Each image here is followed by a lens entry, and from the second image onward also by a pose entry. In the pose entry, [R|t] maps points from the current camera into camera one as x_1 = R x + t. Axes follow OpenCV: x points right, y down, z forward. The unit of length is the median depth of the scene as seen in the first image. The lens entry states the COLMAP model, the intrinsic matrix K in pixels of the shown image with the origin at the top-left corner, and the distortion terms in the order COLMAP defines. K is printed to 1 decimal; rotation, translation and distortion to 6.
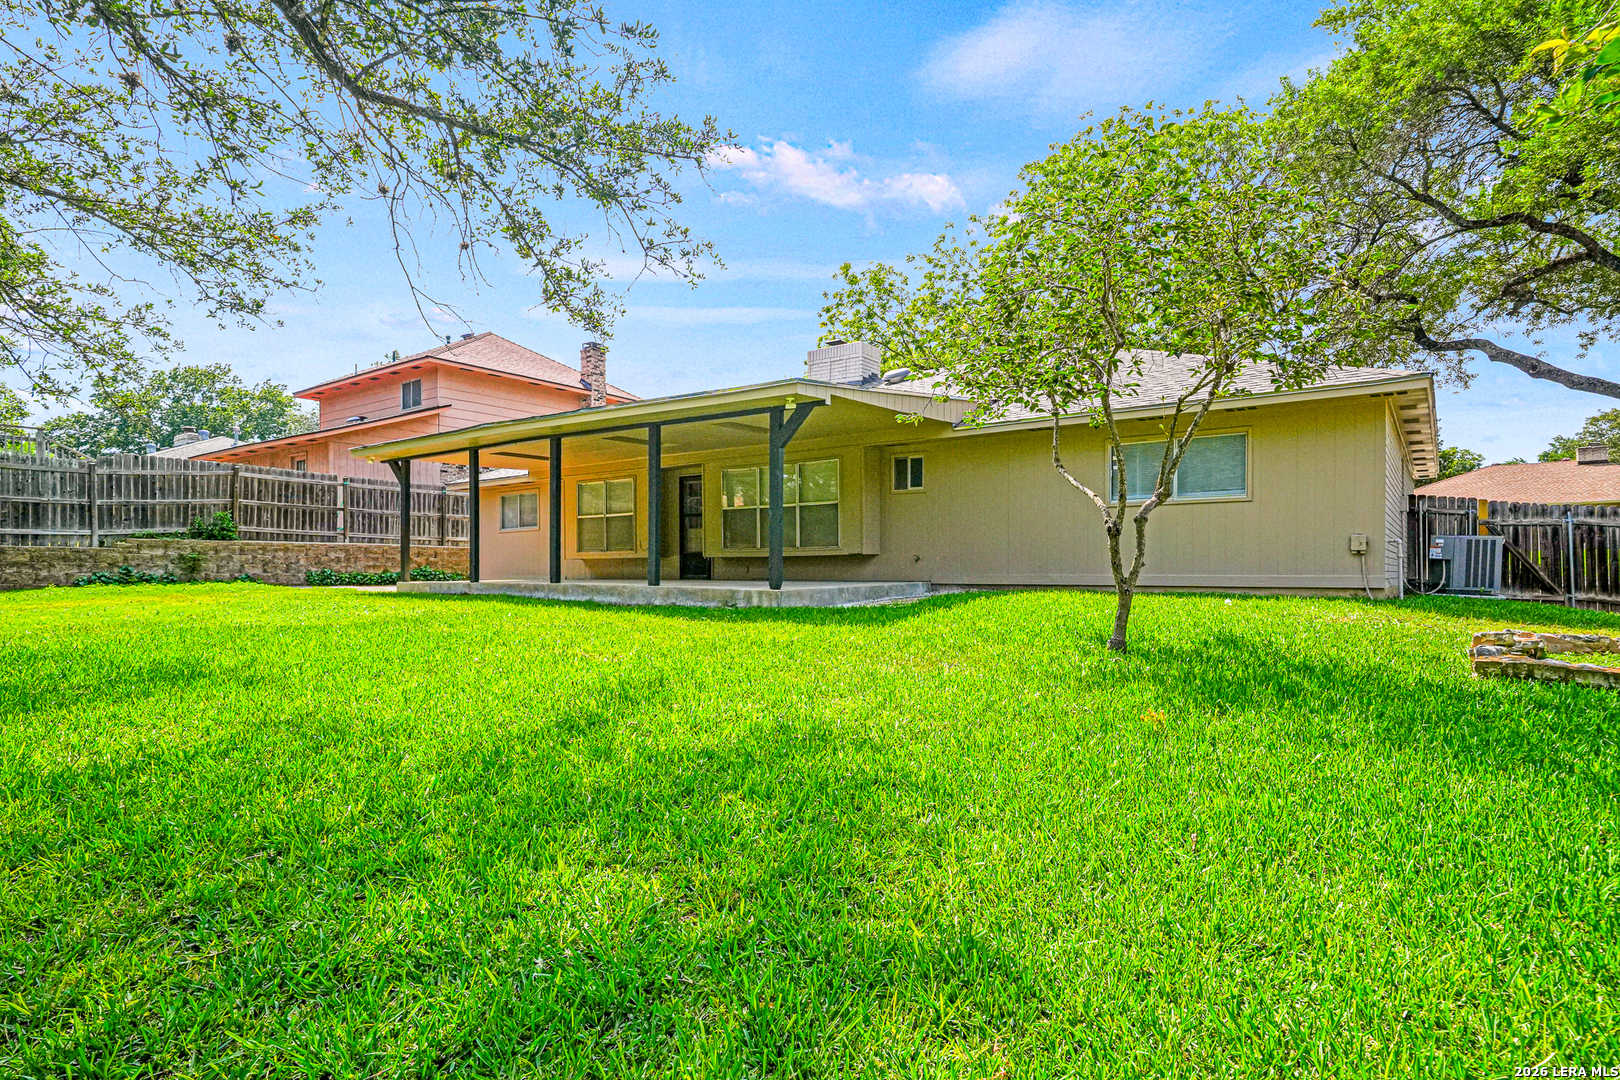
lens RADIAL K [[861.7, 0, 822.5], [0, 861.7, 548.8], [0, 0, 1]] dist [0.008448, 0.001960]
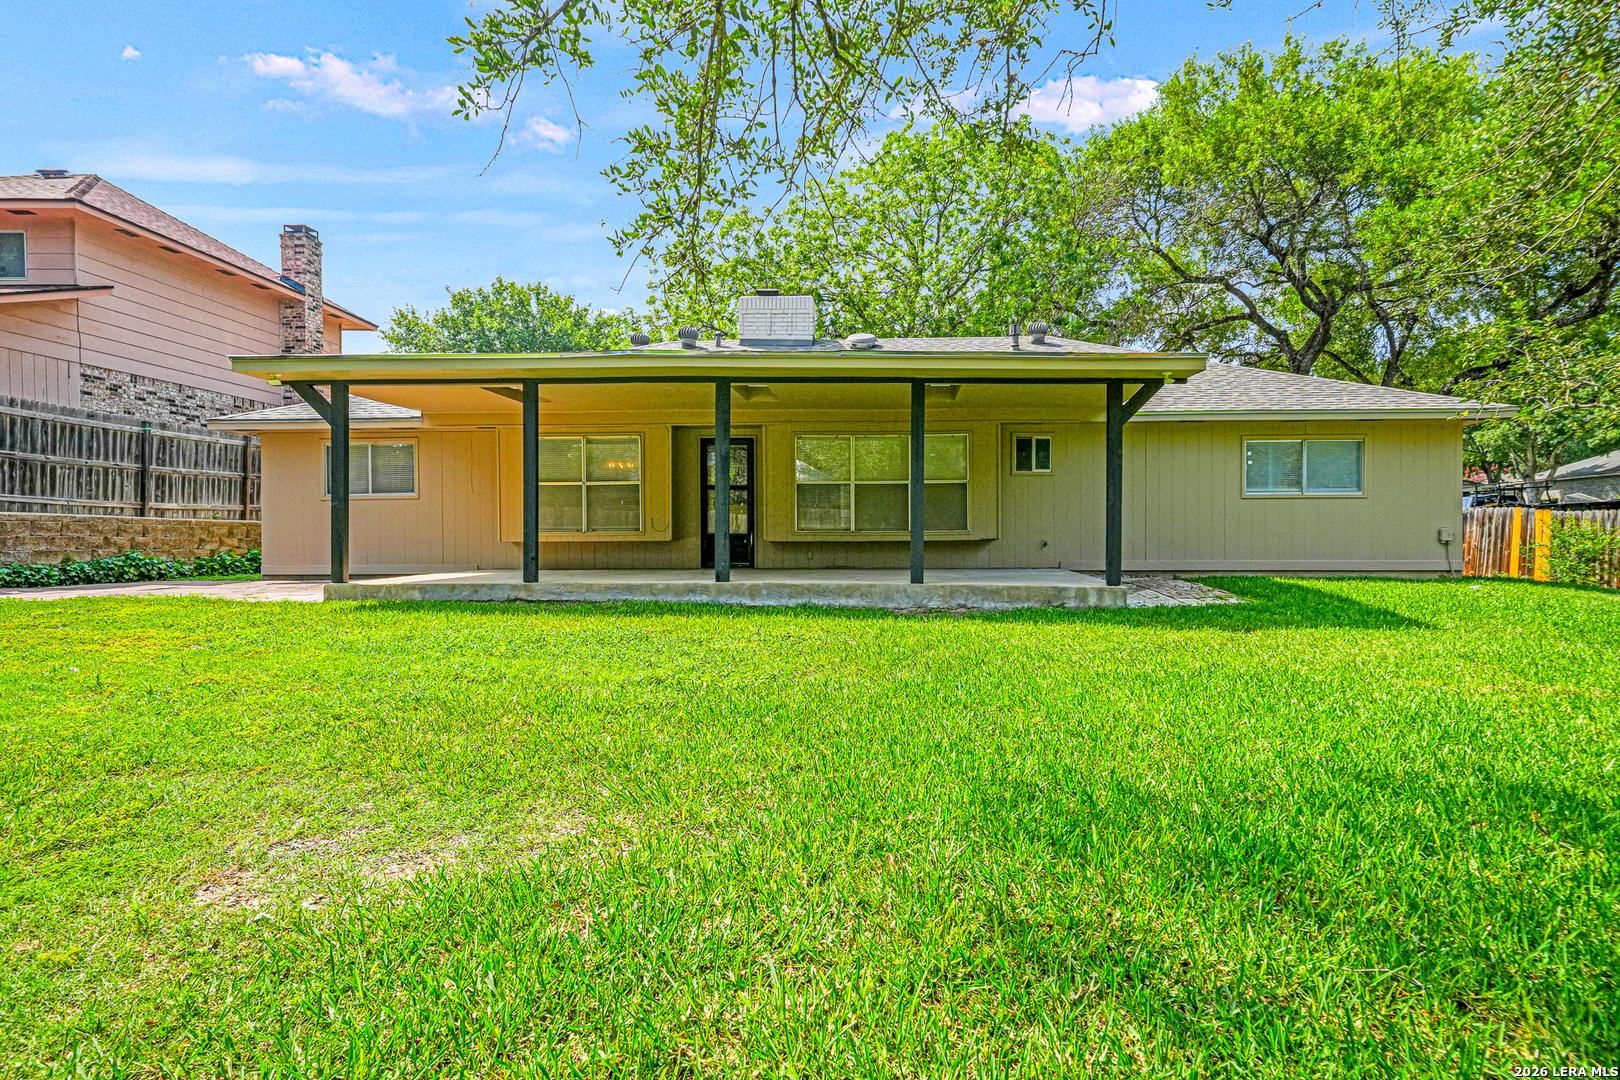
lens RADIAL K [[861.7, 0, 814.3], [0, 861.7, 530.2], [0, 0, 1]] dist [0.008448, 0.001960]
pose [[0.823511, 0.002369, 0.567296, -0.540418], [-0.012875, 0.999812, 0.014514, -0.012434], [-0.567155, -0.019256, 0.823386, 0.299040]]
